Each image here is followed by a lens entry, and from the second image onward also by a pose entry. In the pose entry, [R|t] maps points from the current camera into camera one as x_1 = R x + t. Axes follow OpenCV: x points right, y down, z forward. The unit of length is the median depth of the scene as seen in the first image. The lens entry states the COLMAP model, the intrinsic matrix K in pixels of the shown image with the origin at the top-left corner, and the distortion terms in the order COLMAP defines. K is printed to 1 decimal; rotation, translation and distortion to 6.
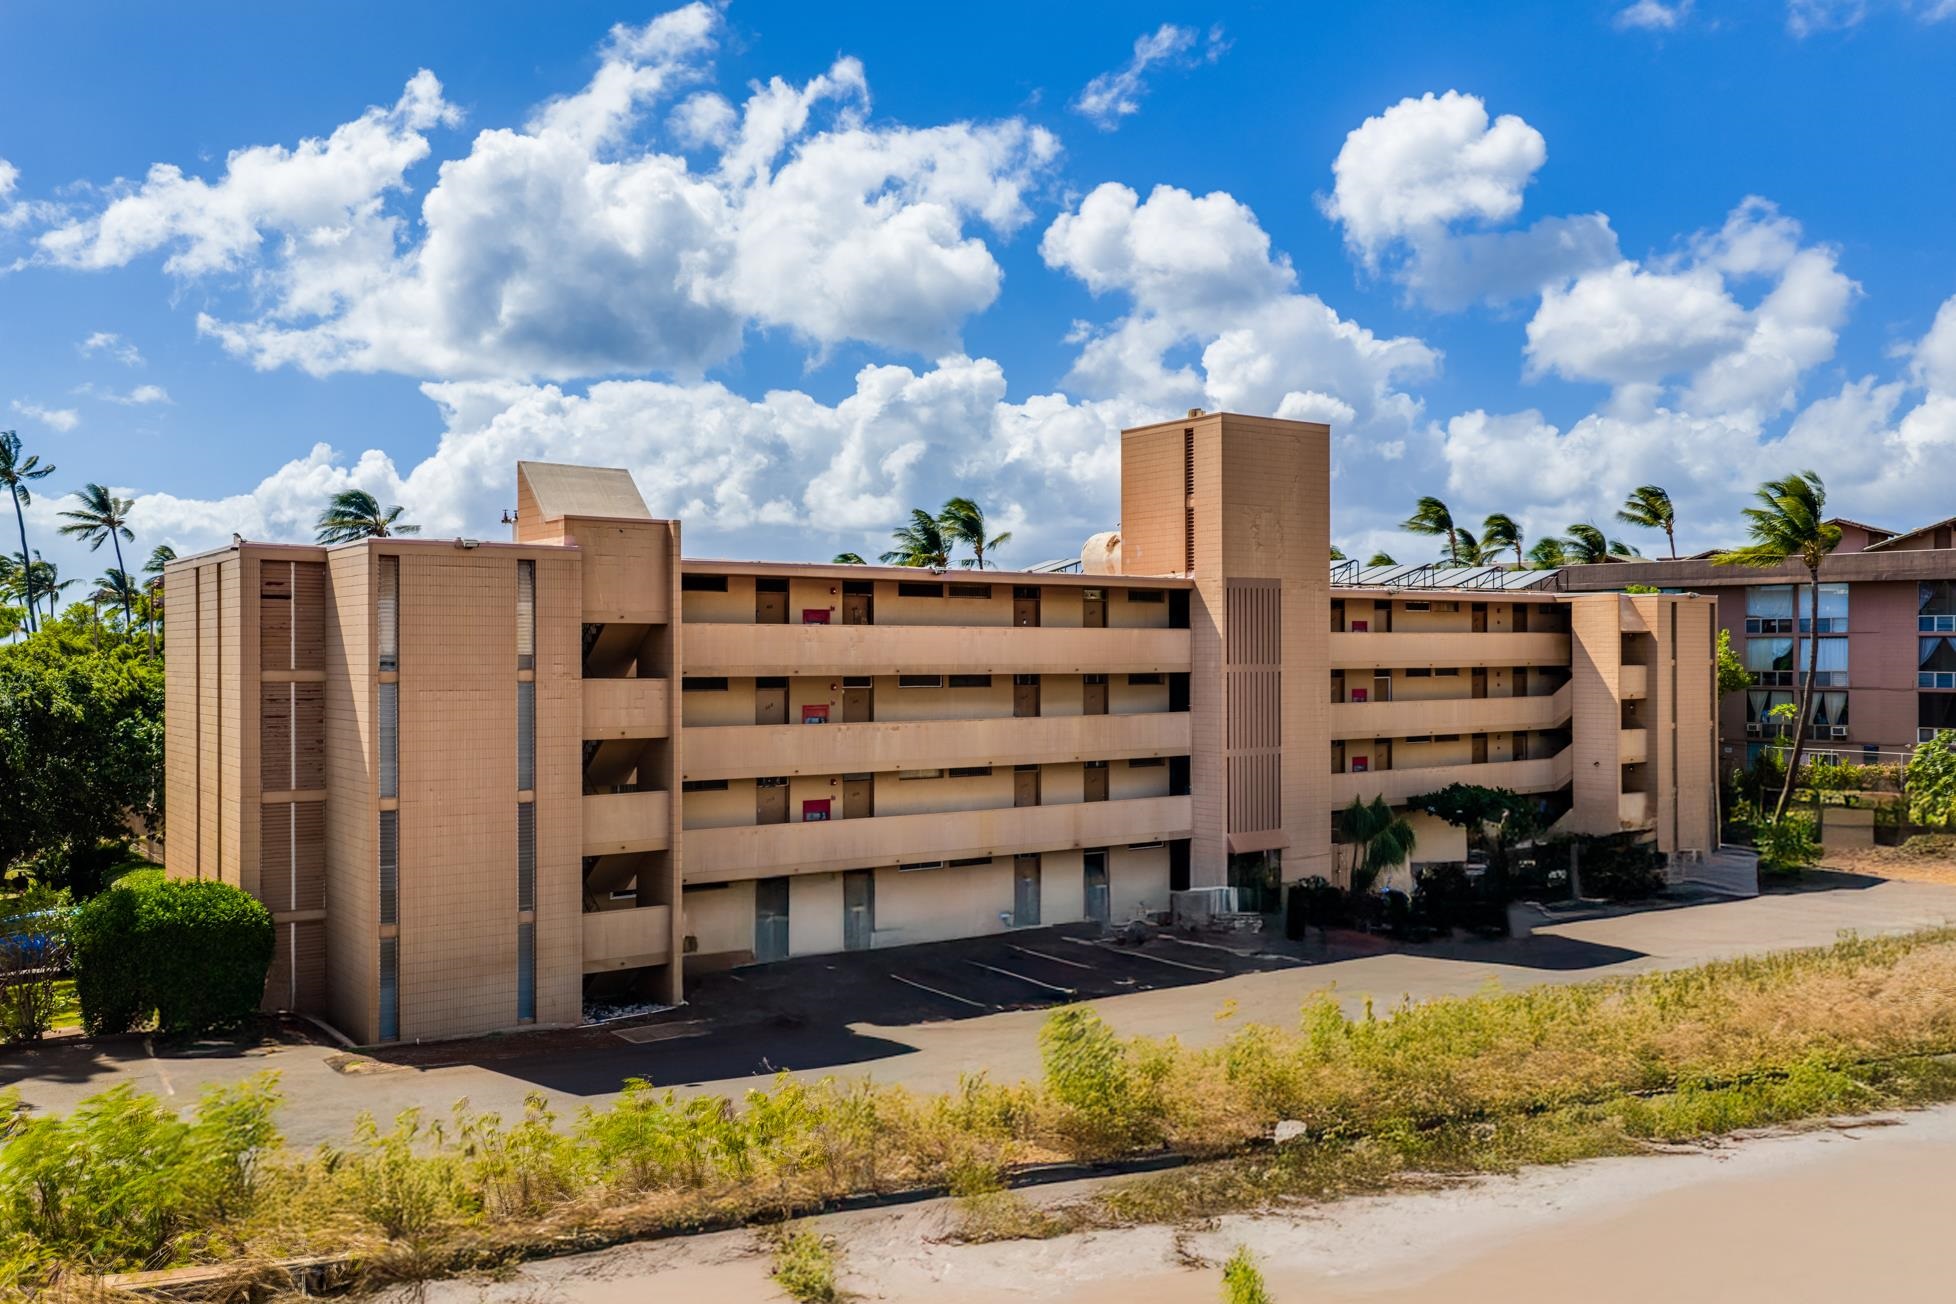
lens RADIAL K [[1553.6, 0, 978.0], [0, 1553.6, 652.0], [0, 0, 1]] dist [0.003324, 0.000598]
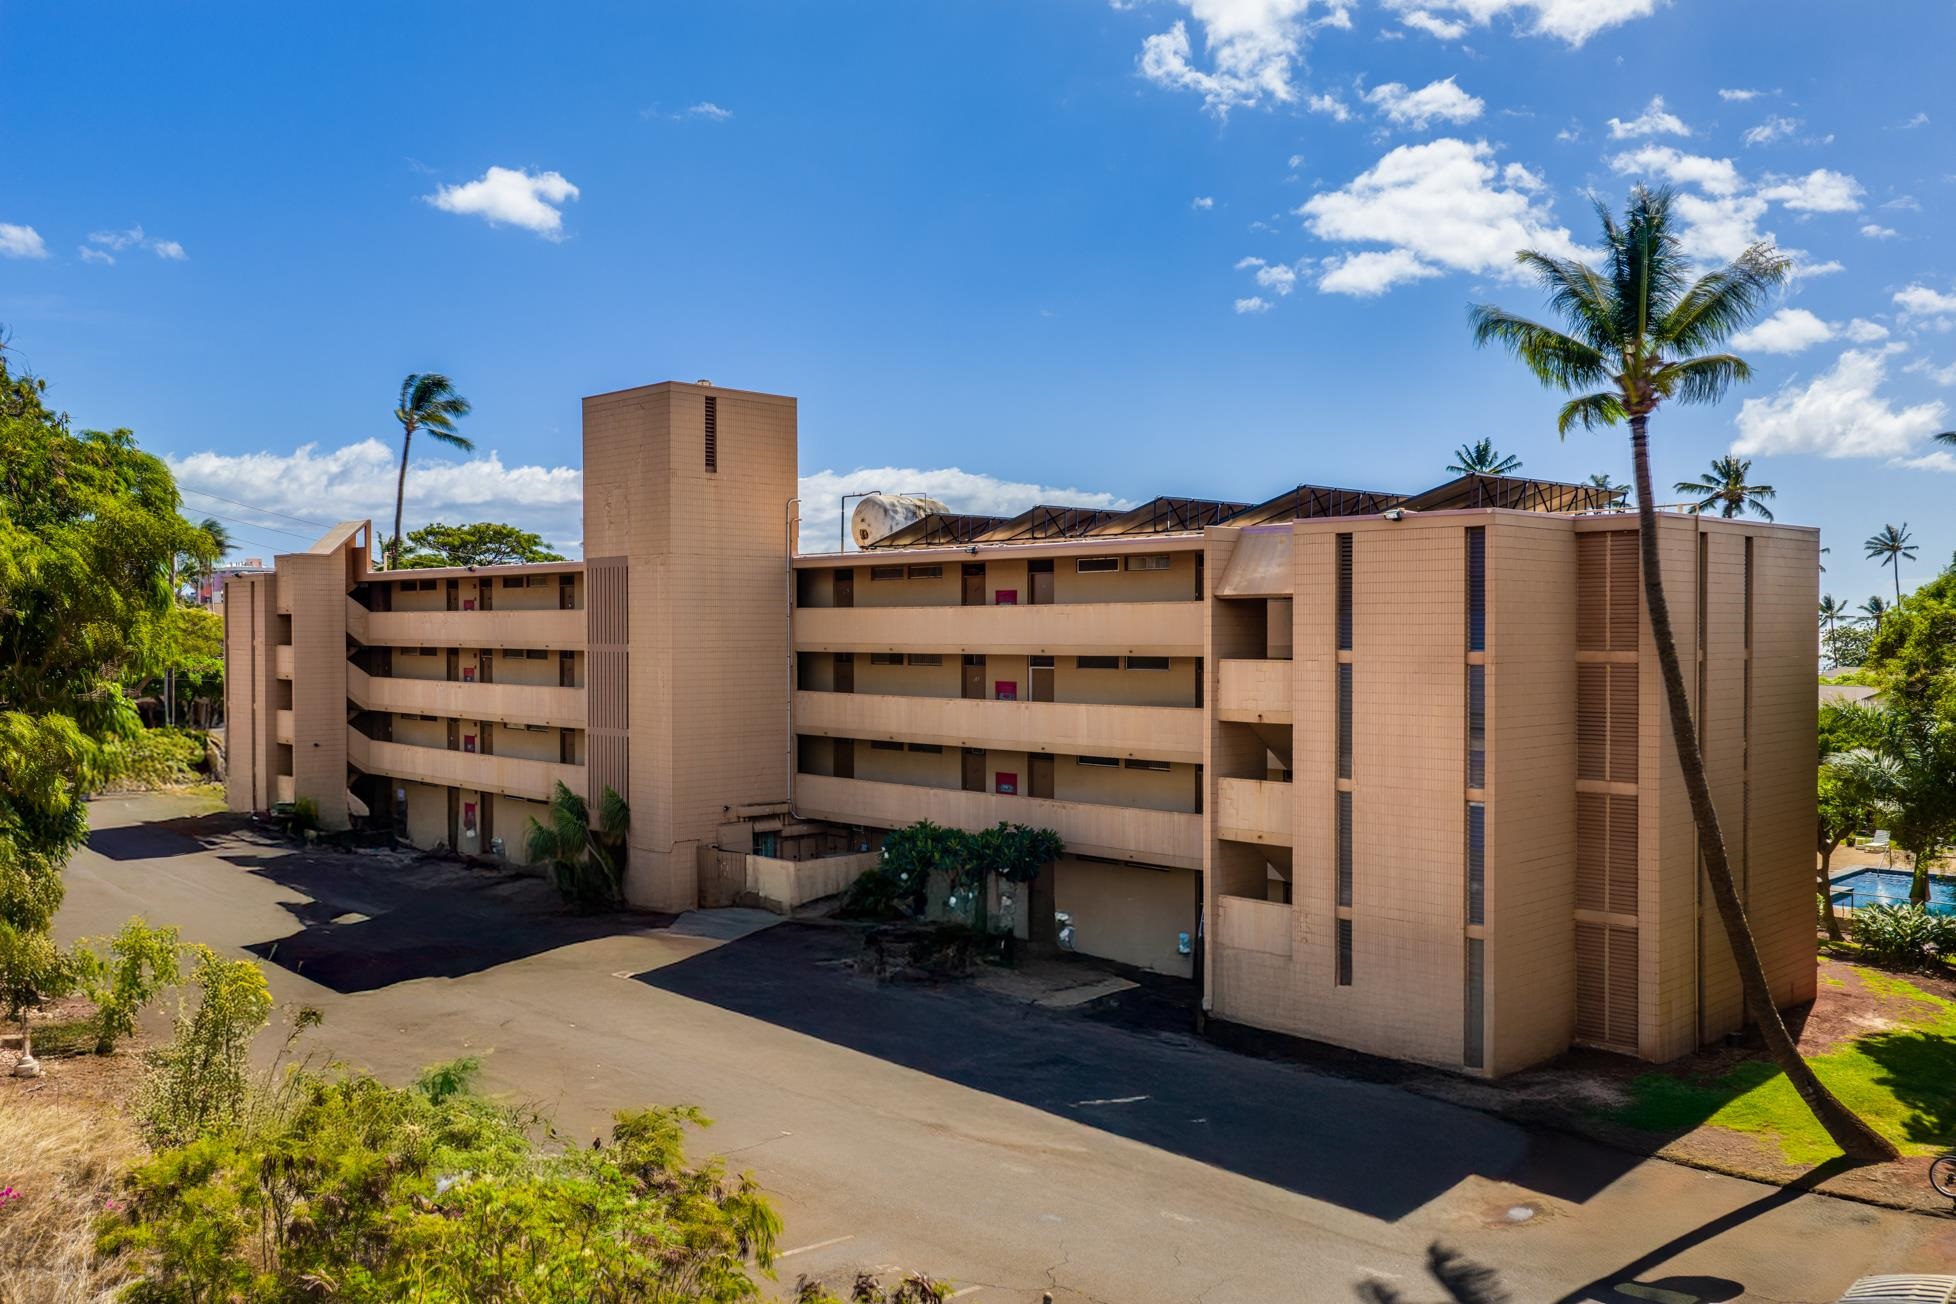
lens RADIAL K [[1553.6, 0, 978.0], [0, 1553.6, 652.0], [0, 0, 1]] dist [0.003324, 0.000598]
pose [[0.174595, 0.013925, -0.984542, 0.973082], [-0.001537, 0.999903, 0.013870, -0.000781], [0.984639, -0.000908, 0.174599, 0.858941]]
